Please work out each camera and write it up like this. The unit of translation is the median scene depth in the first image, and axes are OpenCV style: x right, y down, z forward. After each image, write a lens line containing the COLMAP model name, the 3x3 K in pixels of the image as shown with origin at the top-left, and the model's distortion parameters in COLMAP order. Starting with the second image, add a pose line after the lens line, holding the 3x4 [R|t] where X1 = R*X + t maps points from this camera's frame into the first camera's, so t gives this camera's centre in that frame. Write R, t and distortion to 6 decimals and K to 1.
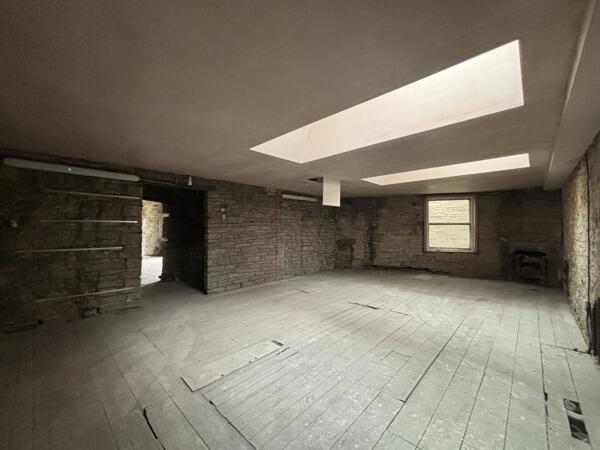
lens RADIAL K [[242.3, 0, 298.1], [0, 242.3, 226.4], [0, 0, 1]] dist [-0.000819, -0.000734]
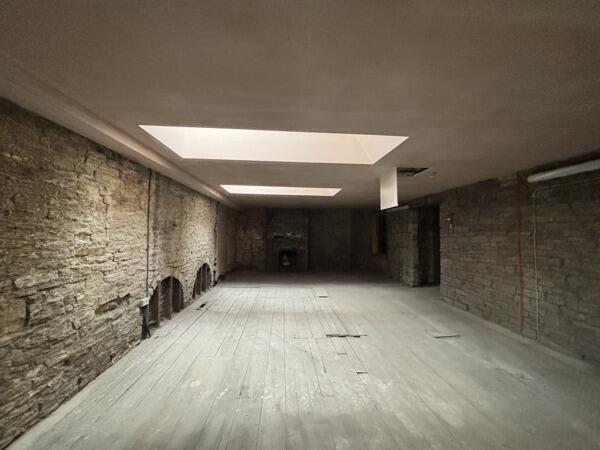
lens RADIAL K [[242.3, 0, 299.5], [0, 242.3, 226.5], [0, 0, 1]] dist [-0.000819, -0.000734]
pose [[-0.669591, -0.030288, -0.742112, 0.787598], [-0.011620, 0.999473, -0.030307, -0.002477], [0.742639, -0.011670, -0.669591, 1.158393]]
